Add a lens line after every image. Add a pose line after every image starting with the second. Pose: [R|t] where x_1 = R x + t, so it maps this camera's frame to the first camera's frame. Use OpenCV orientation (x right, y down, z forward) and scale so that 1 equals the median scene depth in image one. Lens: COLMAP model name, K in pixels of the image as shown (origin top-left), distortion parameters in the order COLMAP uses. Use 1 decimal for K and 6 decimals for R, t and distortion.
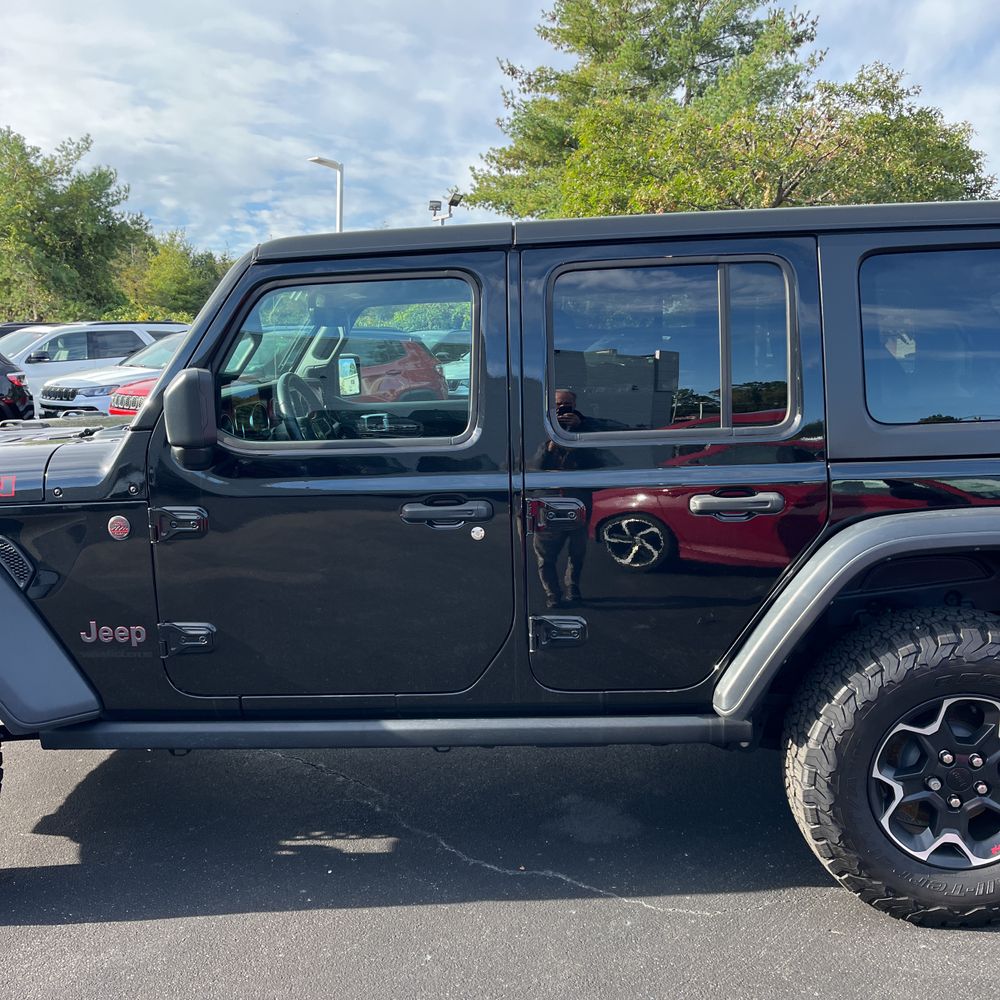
lens RADIAL K [[1037.6, 0, 498.2], [0, 1037.6, 483.3], [0, 0, 1]] dist [0.015084, -0.005752]
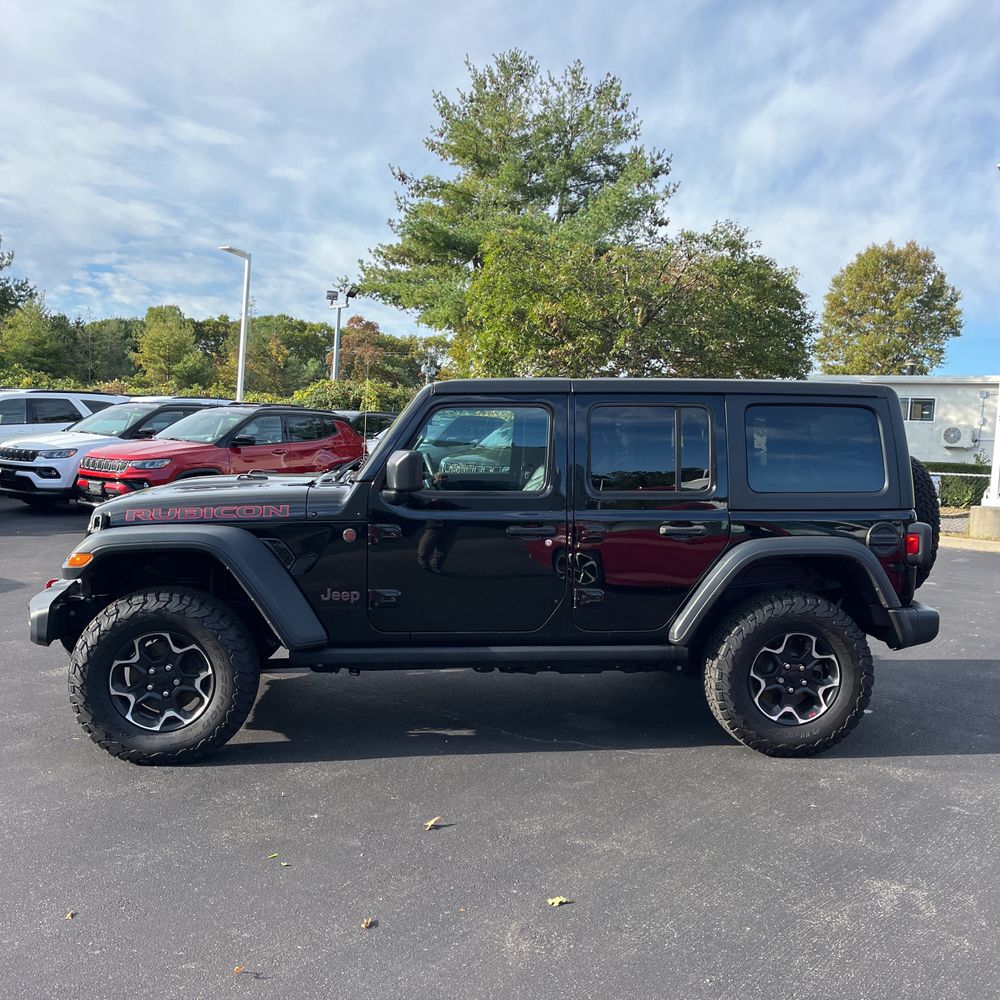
lens RADIAL K [[1037.6, 0, 498.2], [0, 1037.6, 483.3], [0, 0, 1]] dist [0.015084, -0.005752]
pose [[0.988803, 0.035646, 0.144904, -0.077820], [-0.024601, 0.996703, -0.077315, 0.017829], [-0.147182, 0.072884, 0.986420, -0.168900]]
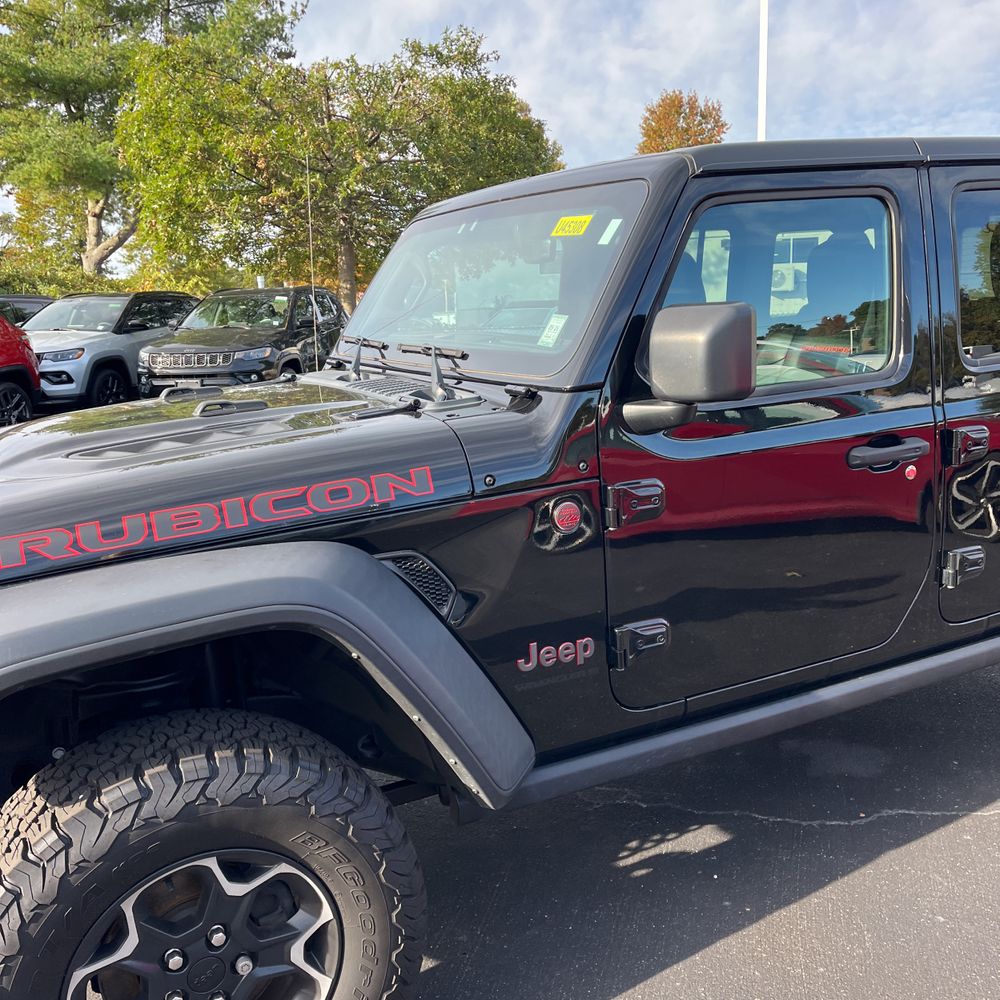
lens RADIAL K [[1053.8, 0, 500.0], [0, 1053.8, 500.0], [0, 0, 1]] dist [0.004380, -0.006182]
pose [[0.861380, -0.119812, 0.493629, -0.165744], [0.097994, 0.992725, 0.069952, -0.006125], [-0.498420, -0.011883, 0.866854, 0.071851]]
